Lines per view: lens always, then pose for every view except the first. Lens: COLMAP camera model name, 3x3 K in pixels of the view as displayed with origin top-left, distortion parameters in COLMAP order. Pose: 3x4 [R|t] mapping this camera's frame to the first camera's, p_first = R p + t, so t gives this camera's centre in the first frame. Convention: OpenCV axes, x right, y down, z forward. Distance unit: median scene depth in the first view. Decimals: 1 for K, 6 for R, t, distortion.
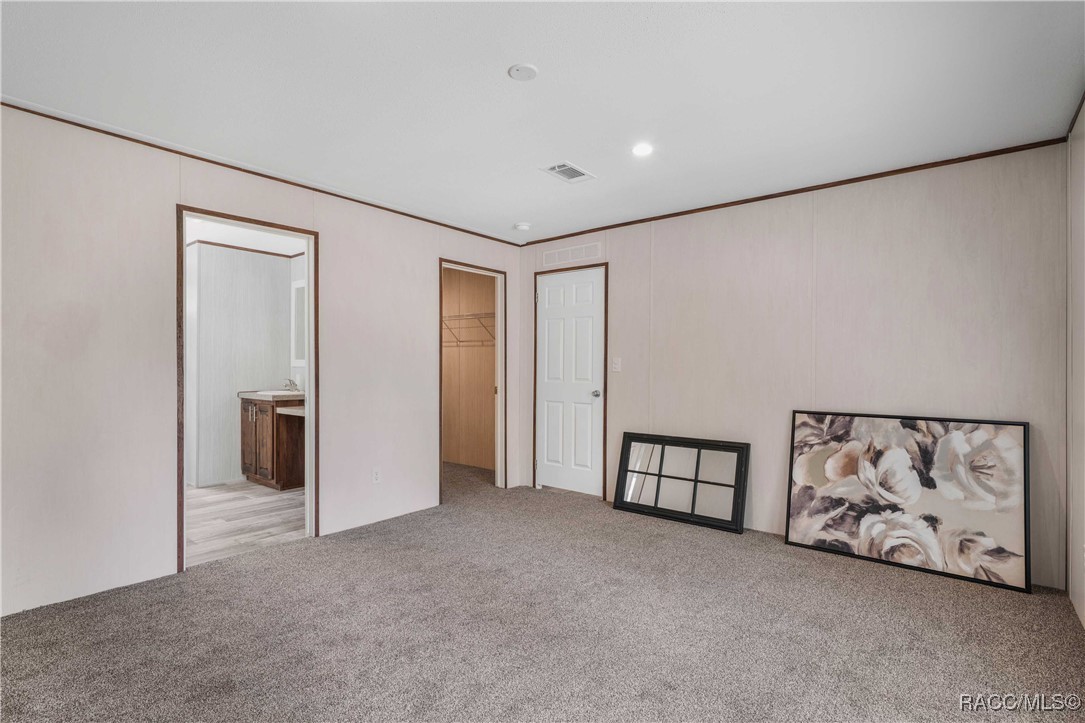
lens RADIAL K [[521.6, 0, 542.1], [0, 521.6, 365.9], [0, 0, 1]] dist [0.006235, 0.001782]
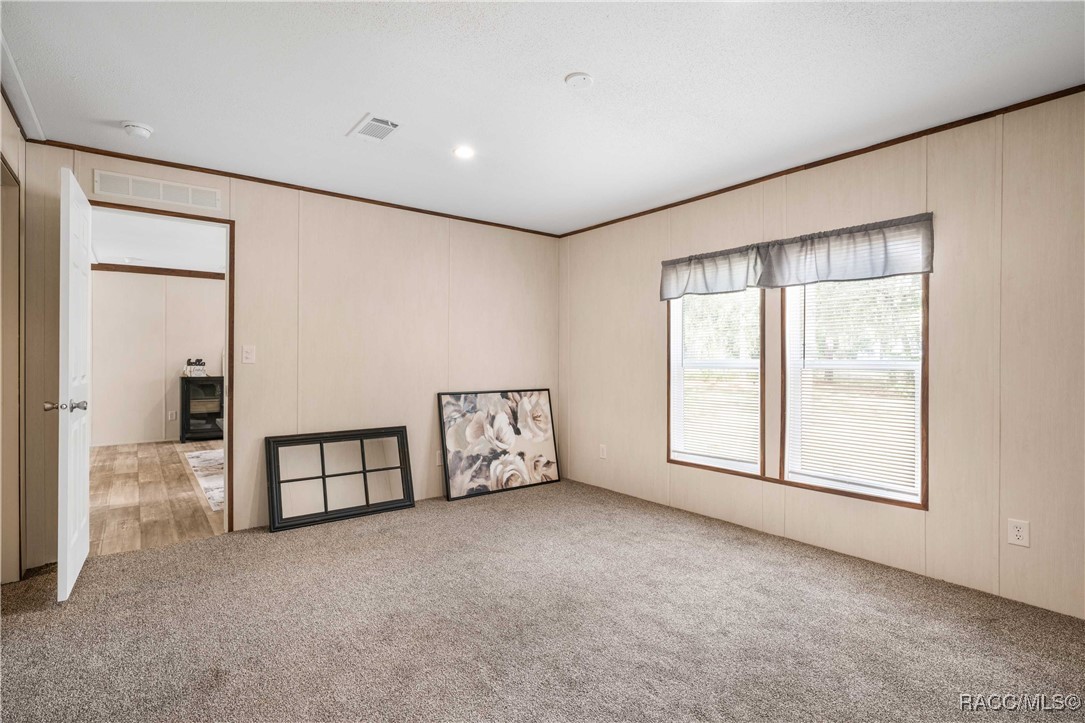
lens RADIAL K [[521.9, 0, 521.2], [0, 521.9, 357.4], [0, 0, 1]] dist [0.002004, 0.001483]
pose [[0.252575, 0.002610, 0.967574, -0.721572], [-0.002659, 0.999994, -0.002003, 0.004110], [-0.967574, -0.002067, 0.252580, 0.558464]]
